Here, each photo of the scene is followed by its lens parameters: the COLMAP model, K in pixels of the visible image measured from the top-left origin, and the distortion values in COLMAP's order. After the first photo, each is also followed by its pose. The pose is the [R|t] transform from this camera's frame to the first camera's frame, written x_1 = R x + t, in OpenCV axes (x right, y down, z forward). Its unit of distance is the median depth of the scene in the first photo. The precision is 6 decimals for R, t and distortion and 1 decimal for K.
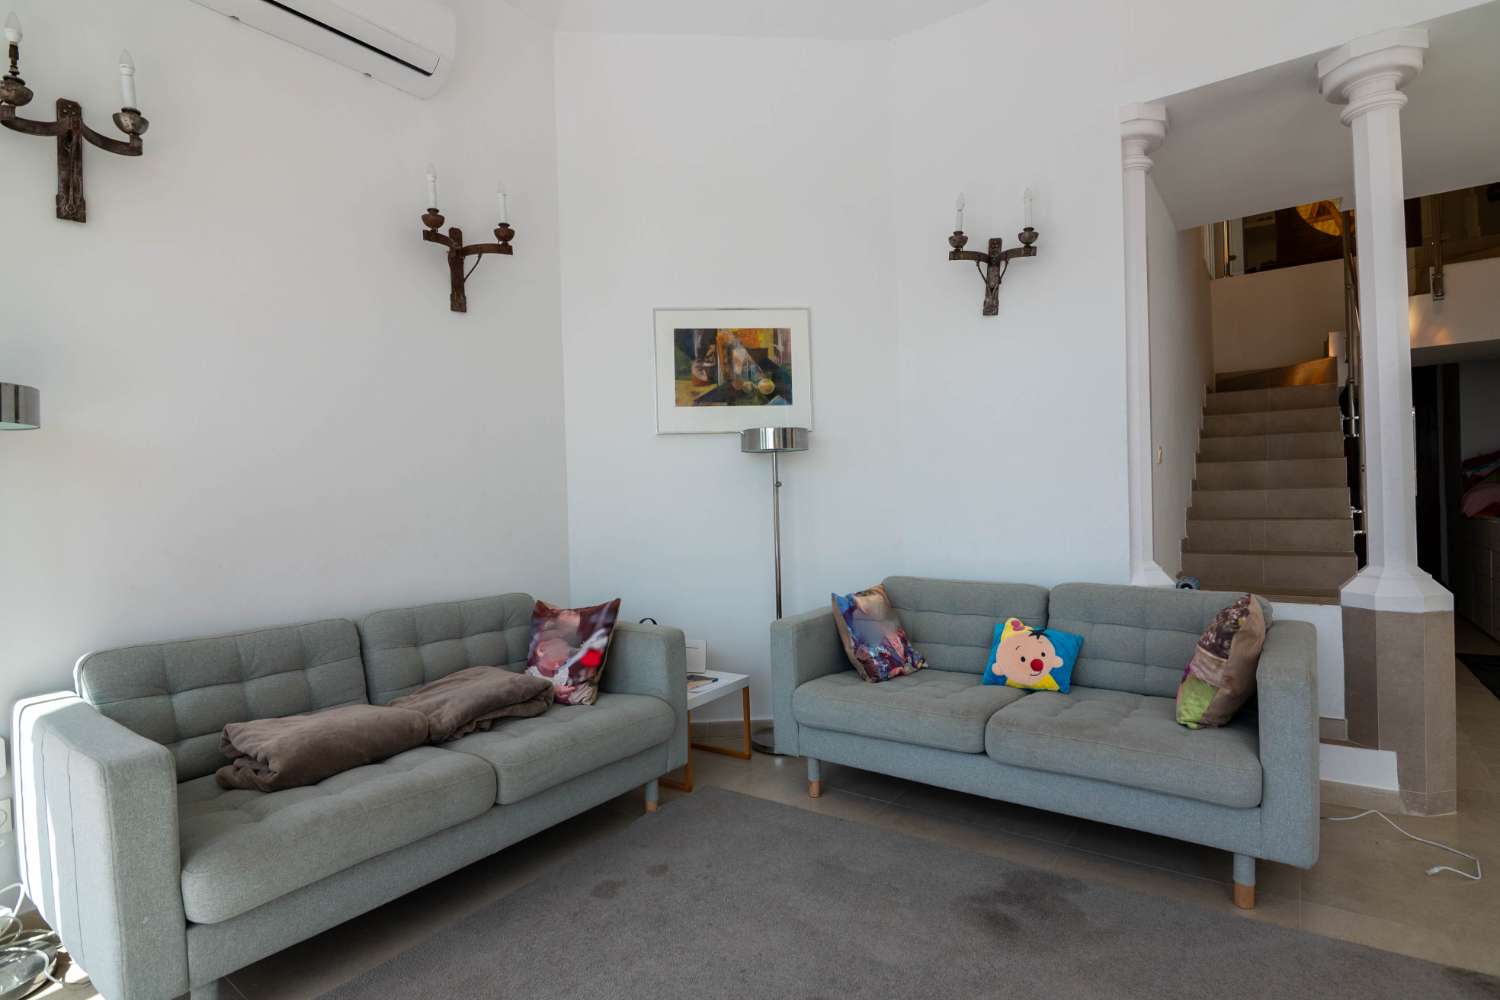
lens RADIAL K [[759.1, 0, 747.3], [0, 759.1, 499.5], [0, 0, 1]] dist [-0.003733, -0.000826]
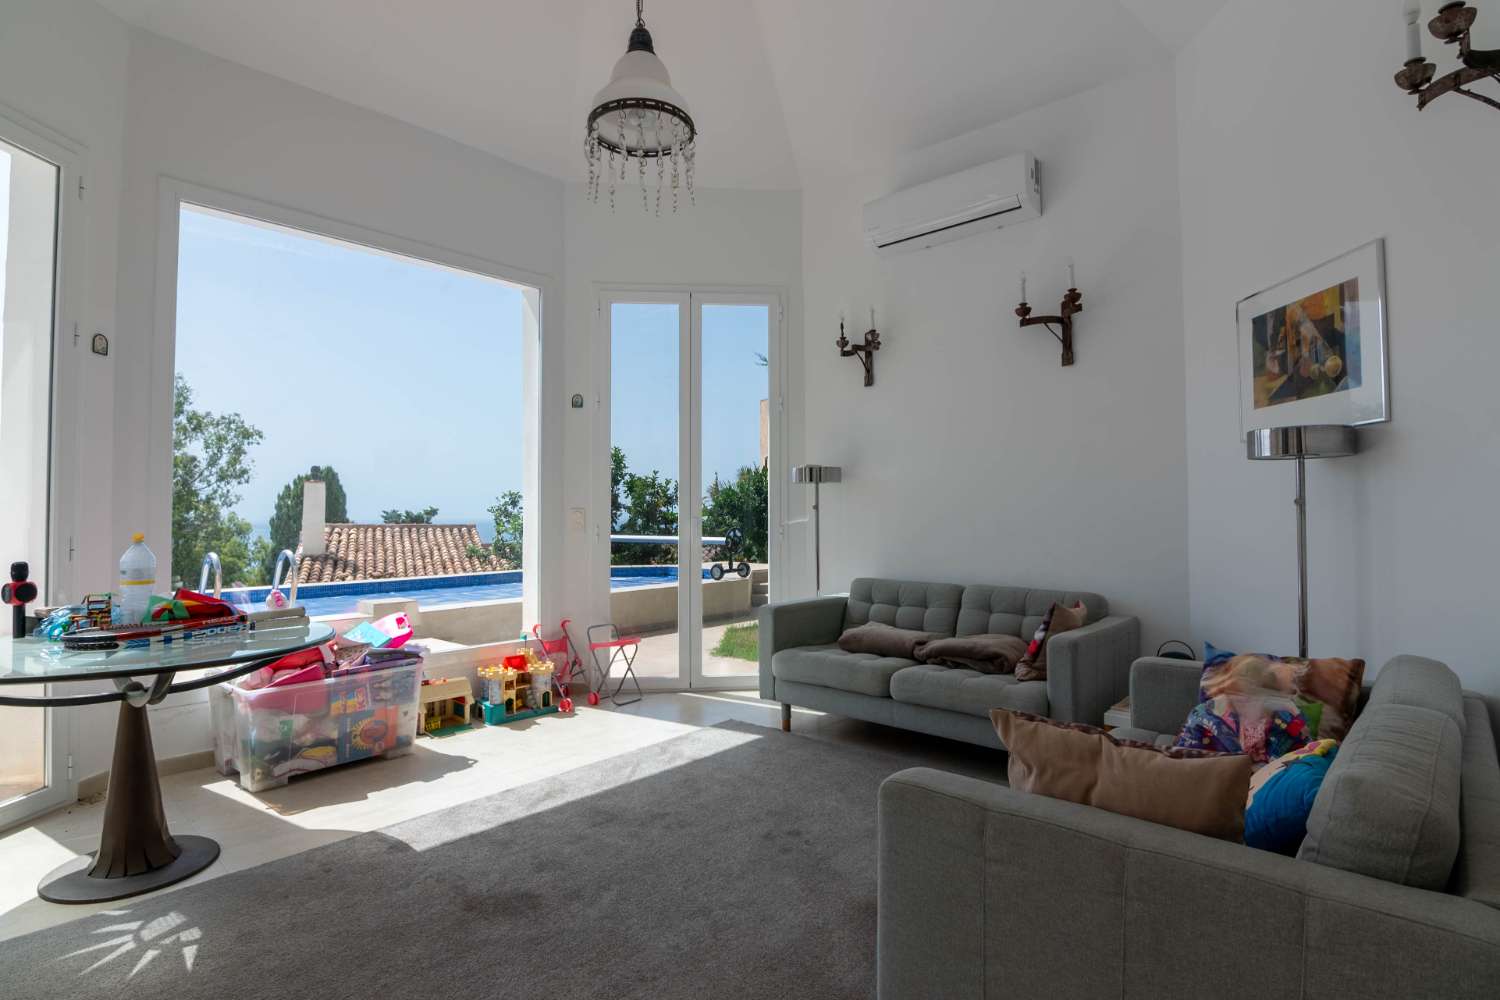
lens RADIAL K [[759.1, 0, 756.0], [0, 759.1, 486.7], [0, 0, 1]] dist [-0.003733, -0.000826]
pose [[-0.108796, -0.005324, -0.994050, 0.807047], [-0.008691, 0.999953, -0.004405, -0.026516], [0.994026, 0.008161, -0.108837, 0.535469]]
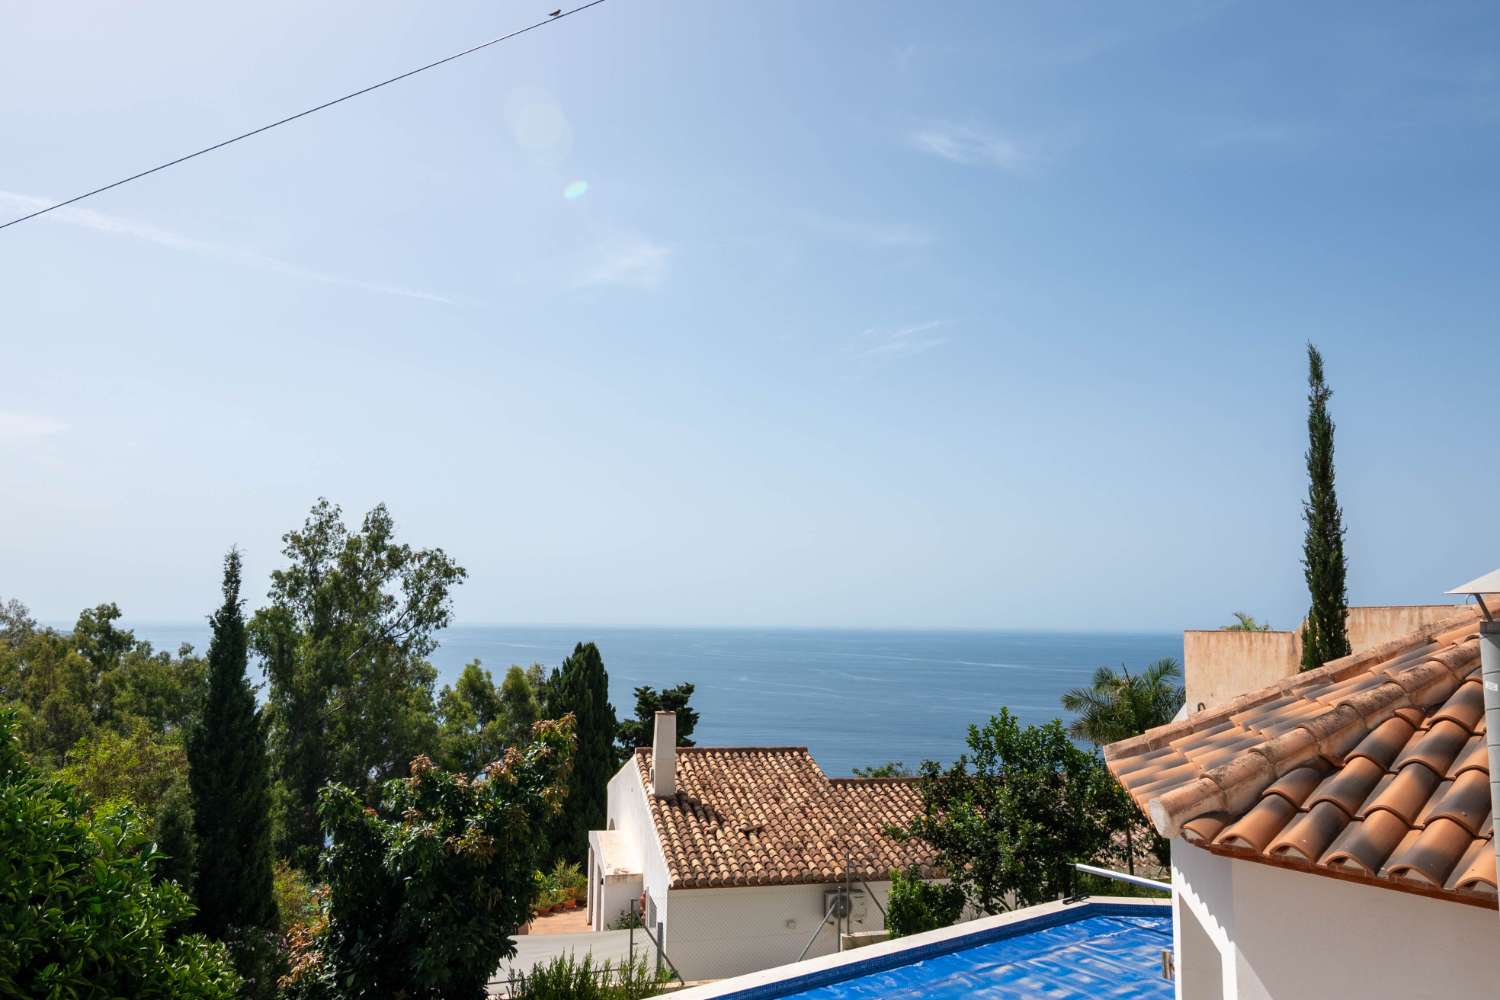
lens RADIAL K [[1018.4, 0, 760.5], [0, 1018.4, 494.0], [0, 0, 1]] dist [0.005870, -0.009236]
pose [[-0.302984, -0.082230, -0.949441, 1.940234], [-0.016133, 0.996570, -0.081163, -0.918349], [0.952859, -0.009273, -0.303271, -0.547139]]
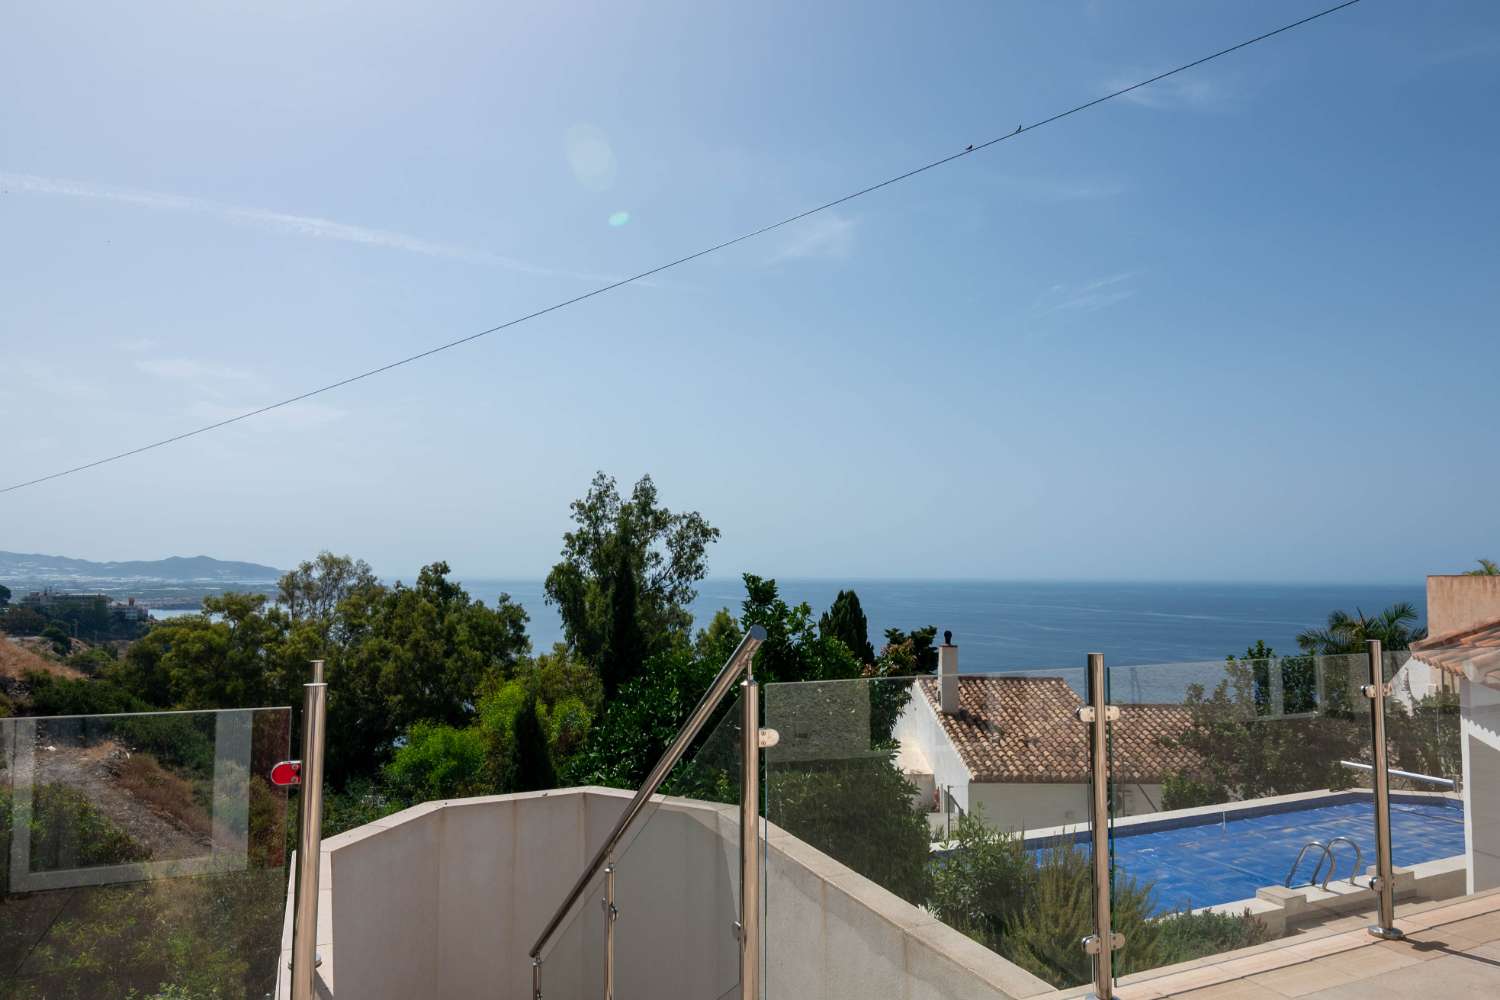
lens RADIAL K [[967.4, 0, 741.6], [0, 967.4, 506.6], [0, 0, 1]] dist [0.002672, -0.012414]
pose [[-0.489290, -0.022447, -0.871832, 3.184055], [-0.000823, 0.999680, -0.025277, -0.934566], [0.872121, -0.011650, -0.489152, -0.816420]]
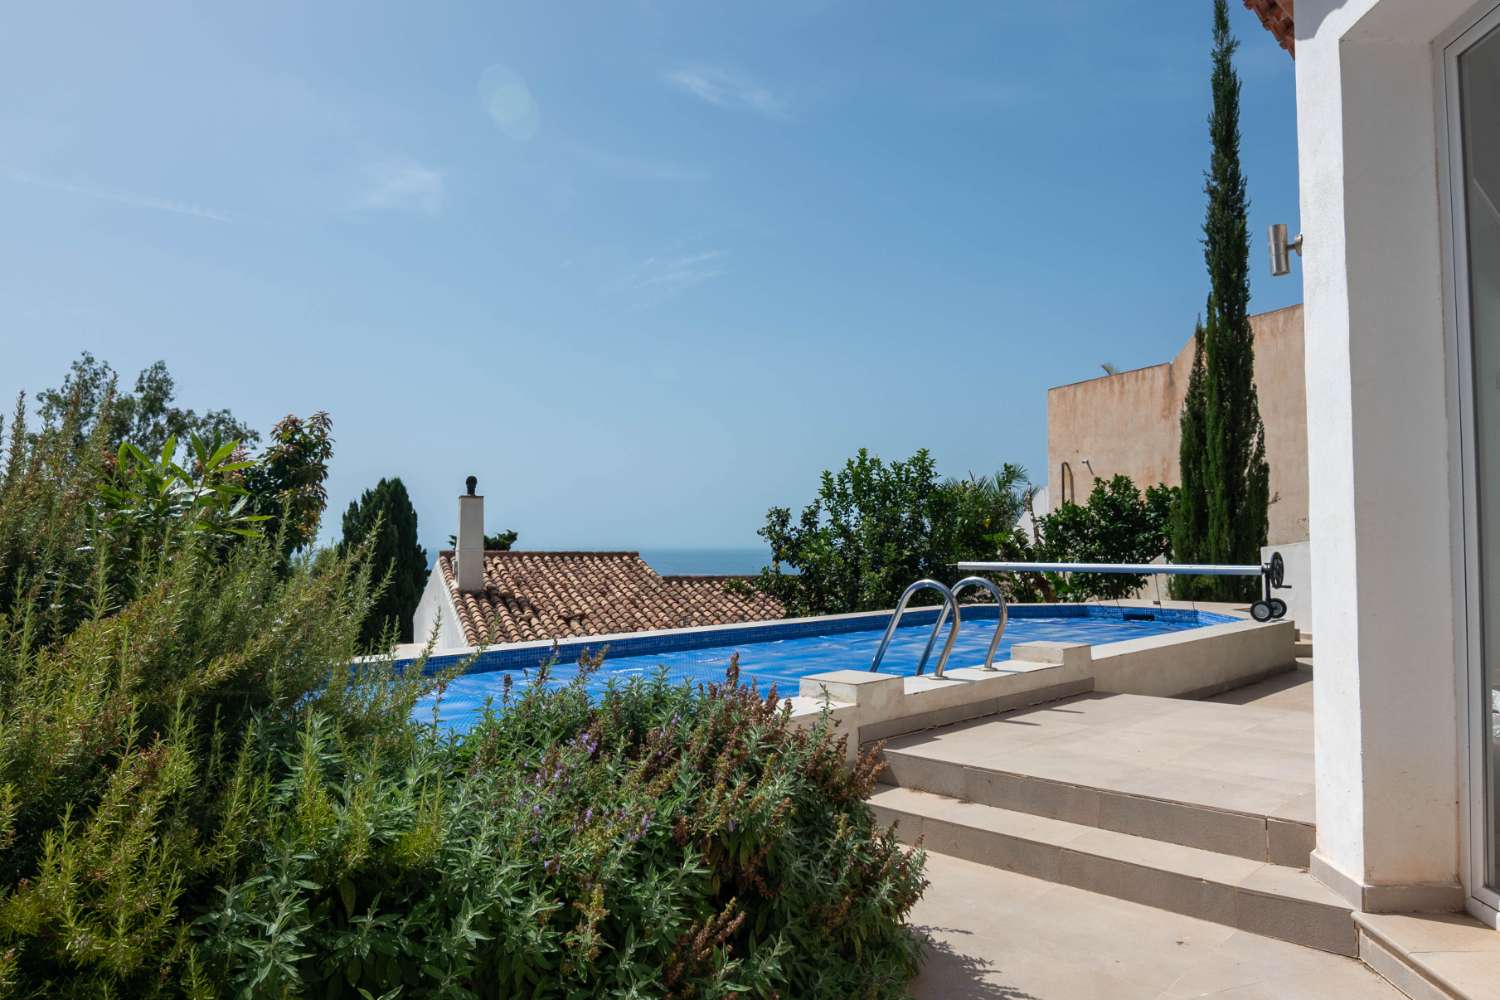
lens RADIAL K [[987.3, 0, 756.6], [0, 987.3, 491.7], [0, 0, 1]] dist [0.012863, -0.024292]
pose [[-0.147112, -0.018068, -0.988955, 0.964263], [-0.006592, 0.999829, -0.017287, -0.002262], [0.989098, 0.003976, -0.147206, -0.765965]]
